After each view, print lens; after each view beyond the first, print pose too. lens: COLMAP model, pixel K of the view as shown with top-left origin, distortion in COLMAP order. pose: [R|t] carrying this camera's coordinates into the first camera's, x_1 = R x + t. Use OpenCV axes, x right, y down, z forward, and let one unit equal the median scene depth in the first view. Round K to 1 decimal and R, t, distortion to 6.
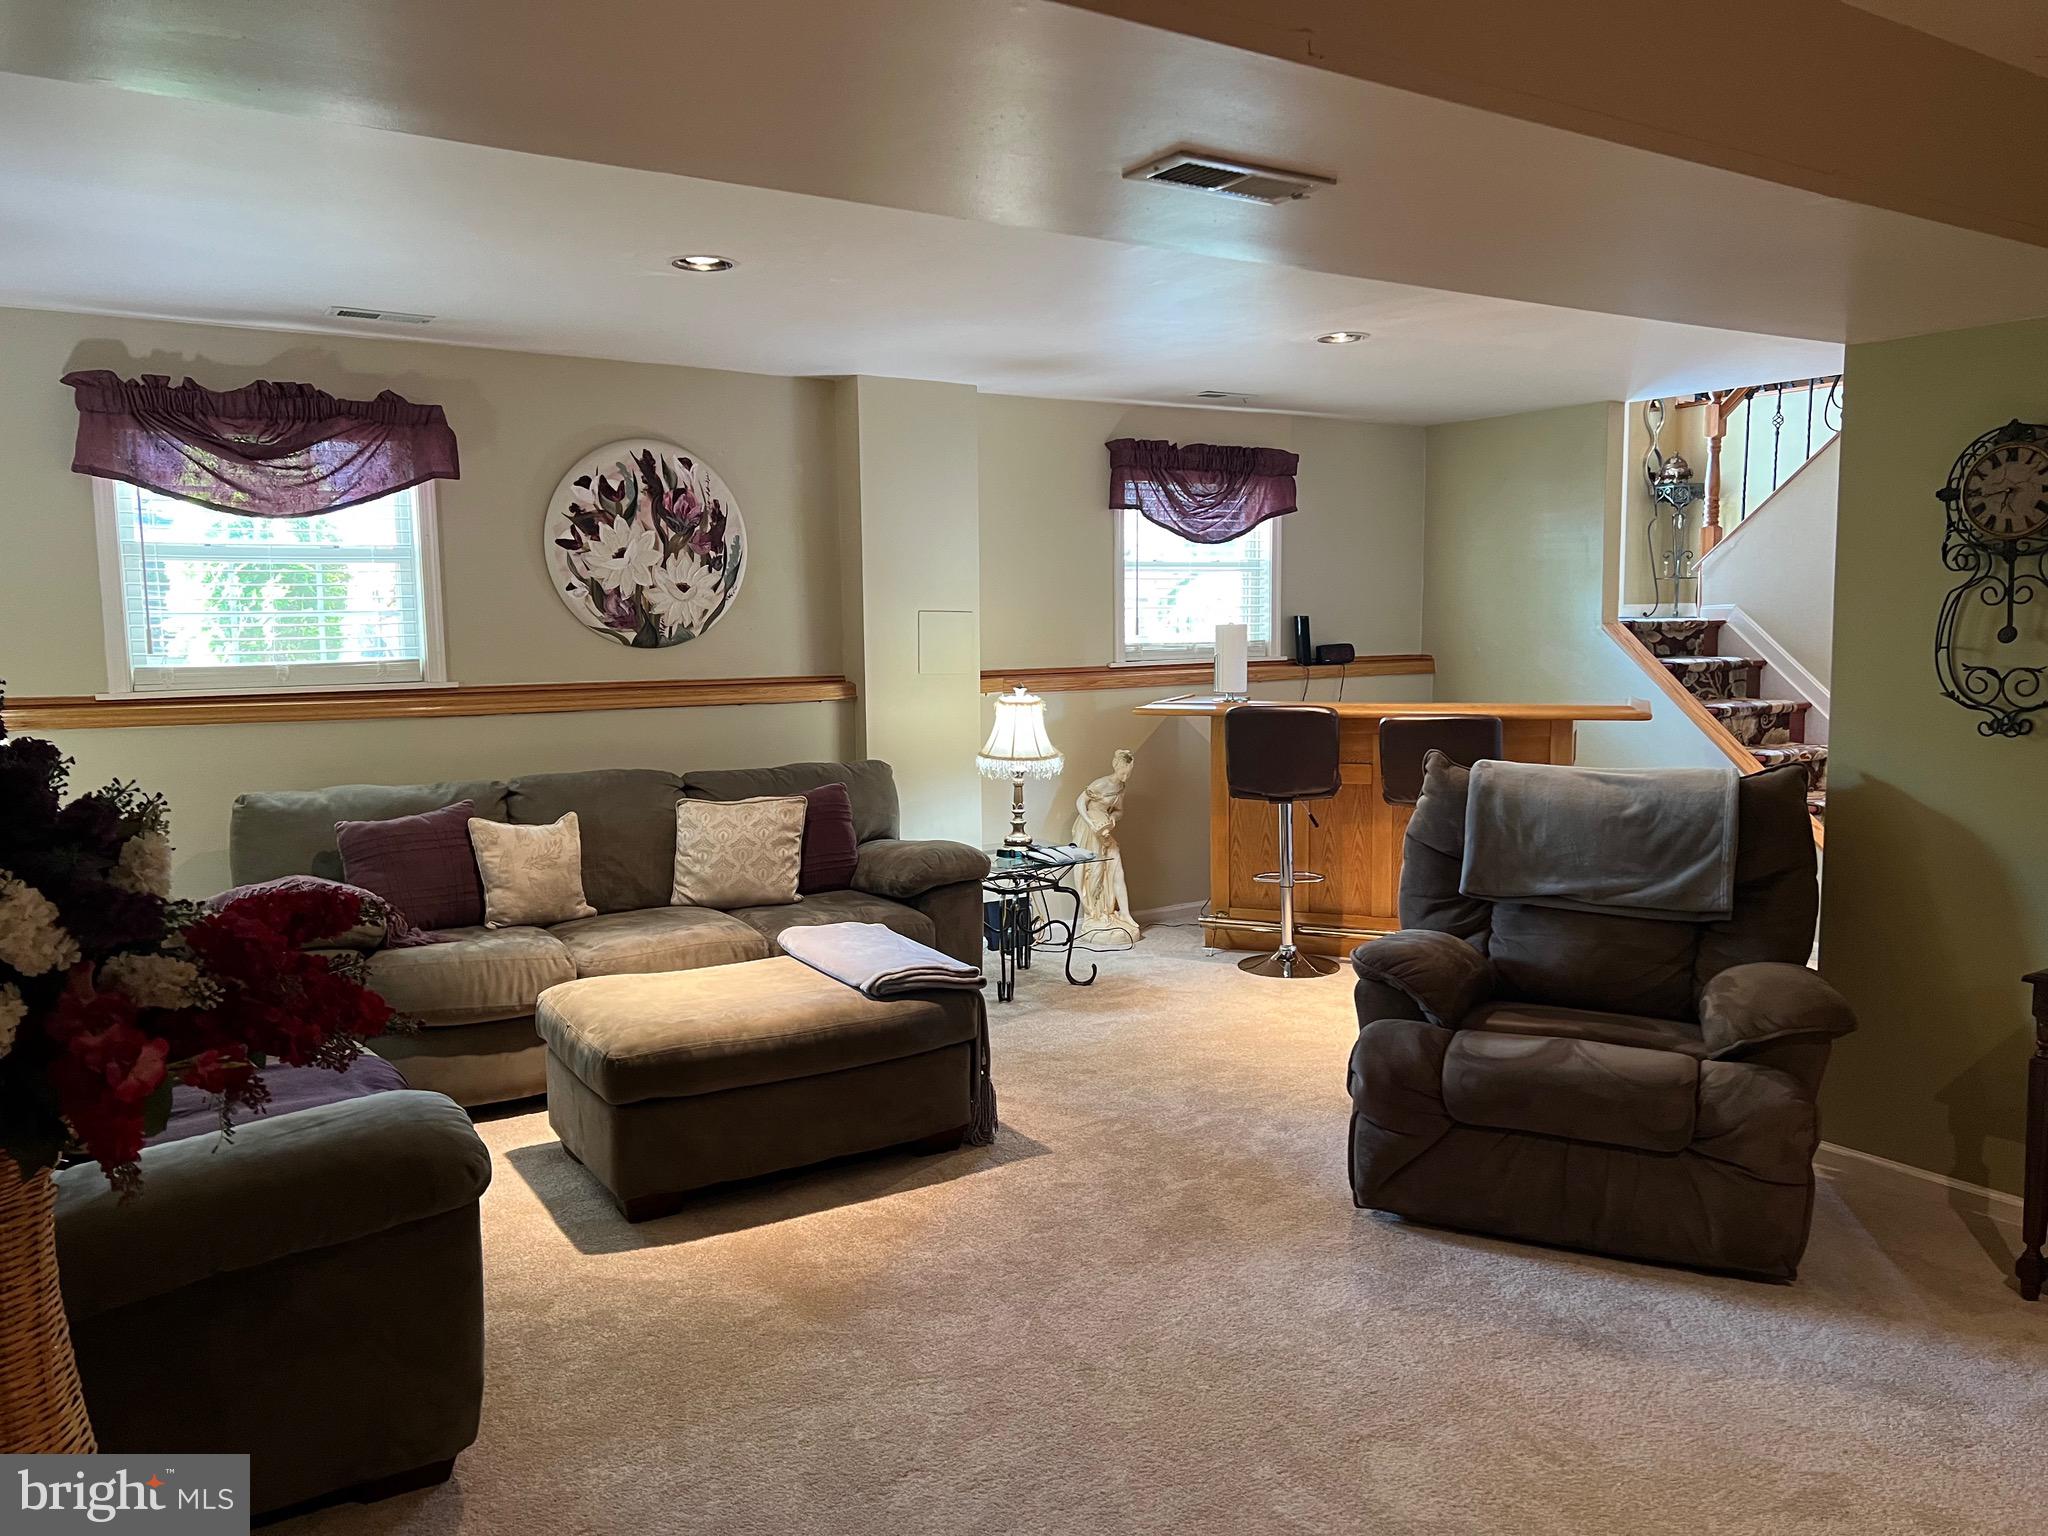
lens RADIAL K [[1519.6, 0, 1043.0], [0, 1519.6, 781.2], [0, 0, 1]] dist [0.046136, -0.057525]
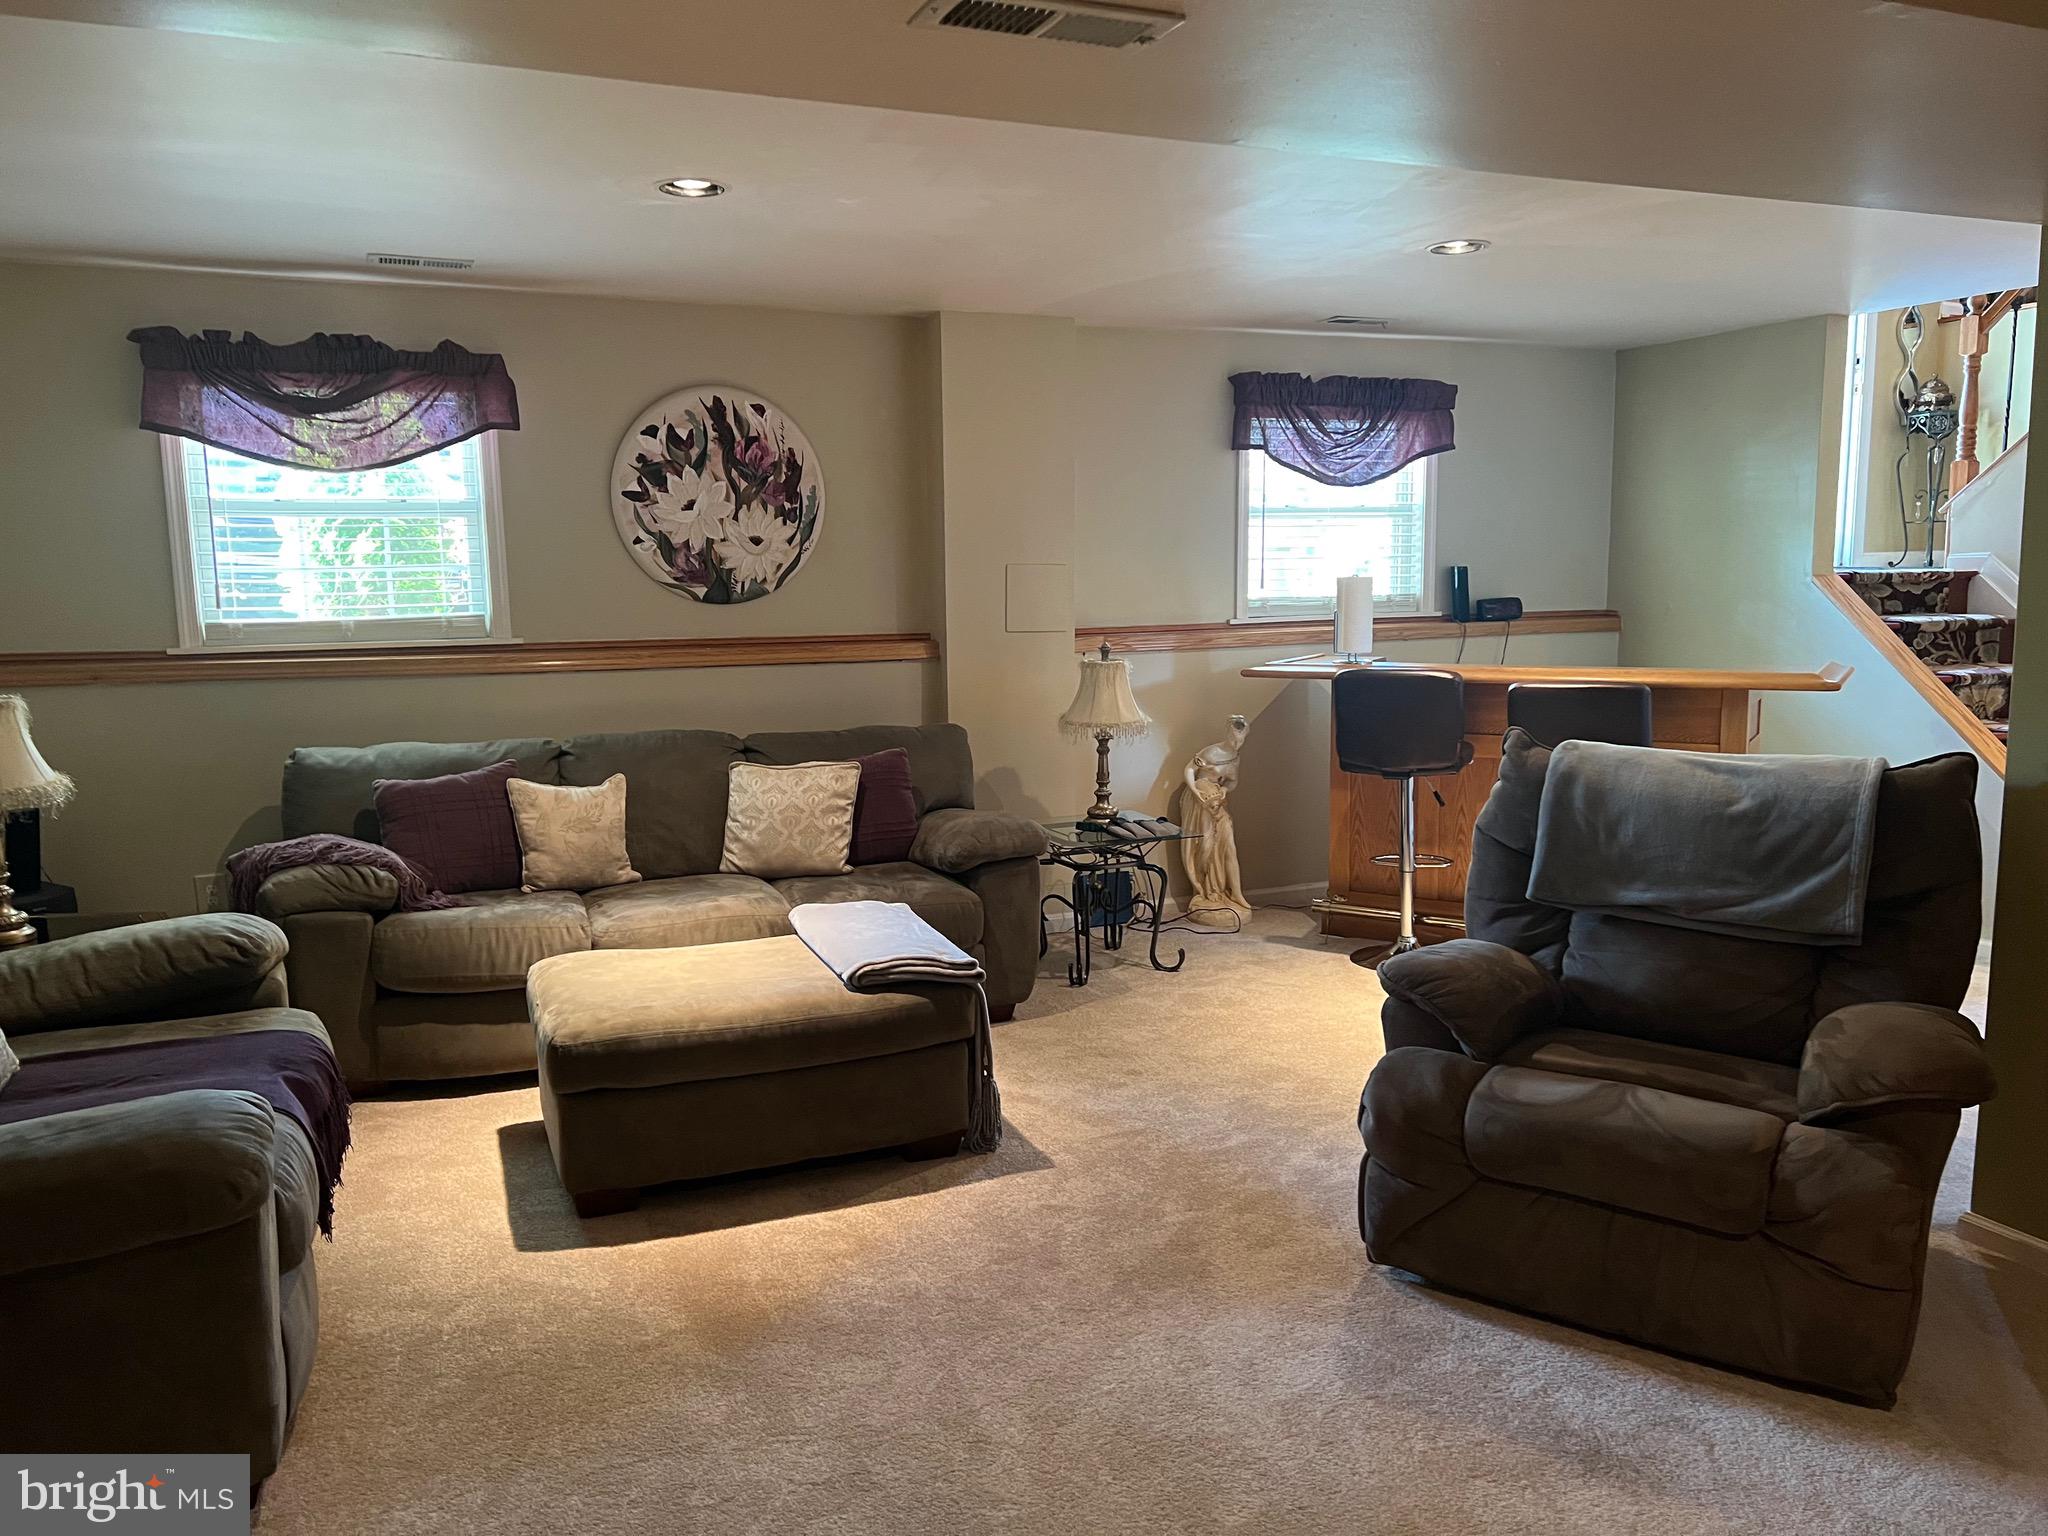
lens RADIAL K [[1524.5, 0, 1013.8], [0, 1524.5, 780.6], [0, 0, 1]] dist [0.057879, -0.071843]
pose [[0.983952, 0.022449, -0.177017, 0.108063], [-0.016909, 0.999321, 0.032744, -0.011369], [0.177632, -0.029226, 0.983663, 0.085685]]
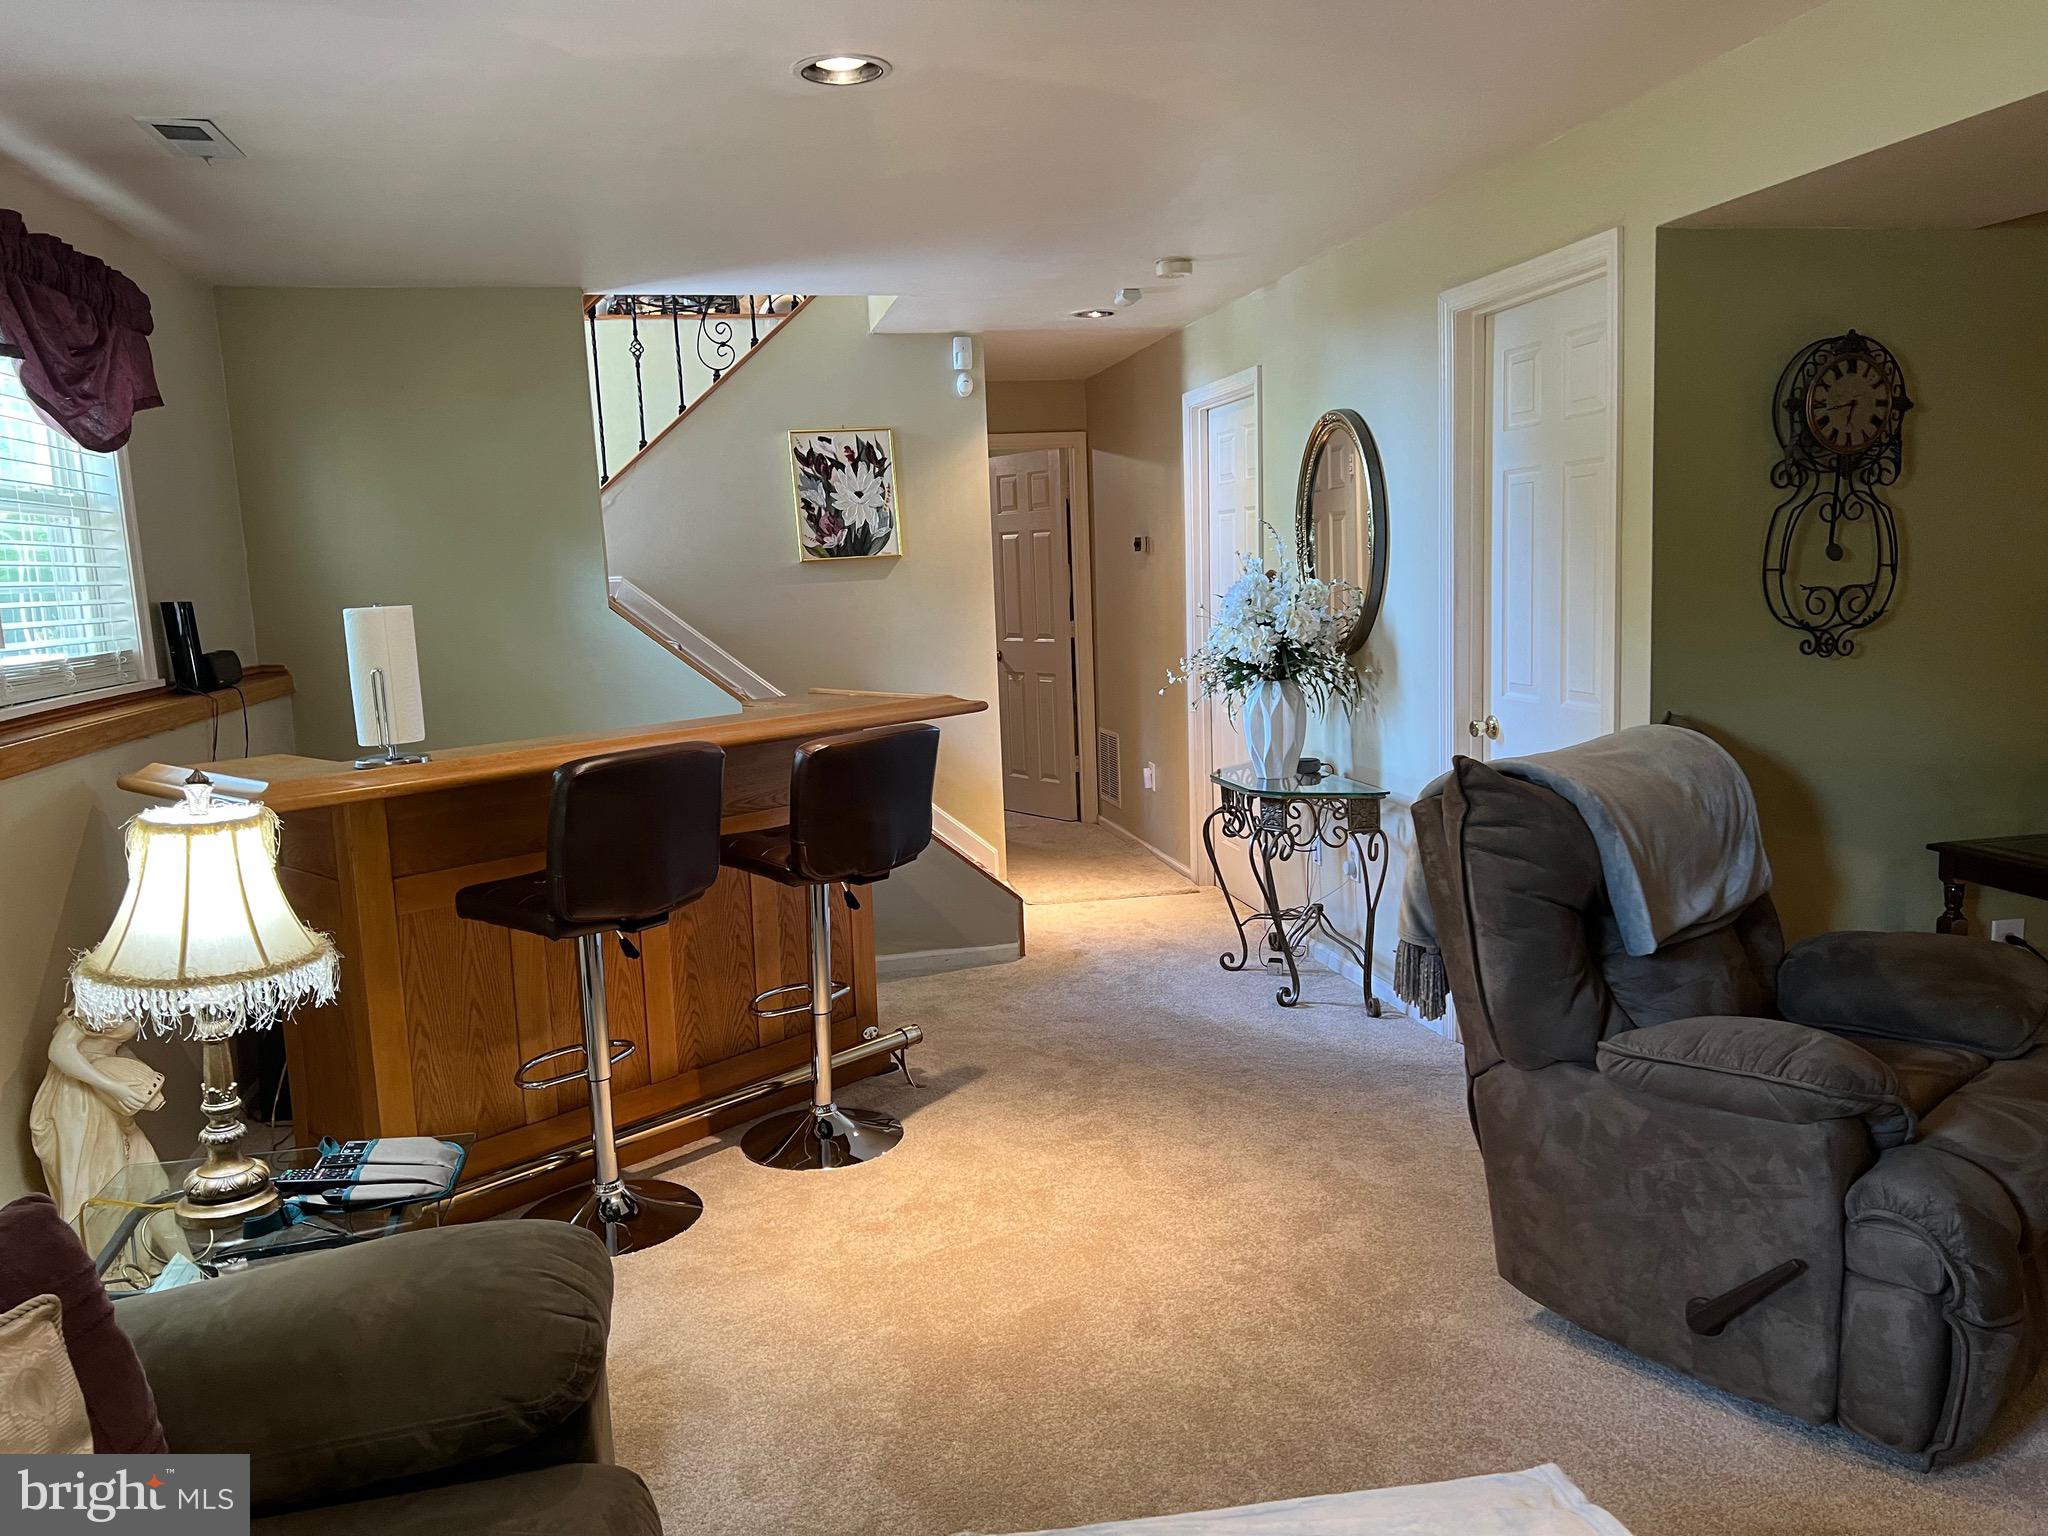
lens RADIAL K [[1524.5, 0, 1013.8], [0, 1524.5, 780.6], [0, 0, 1]] dist [0.057879, -0.071843]
pose [[0.361498, -0.133629, 0.922747, -0.339043], [0.140464, 0.986186, 0.087788, -0.077395], [-0.921732, 0.097878, 0.375274, 0.779456]]
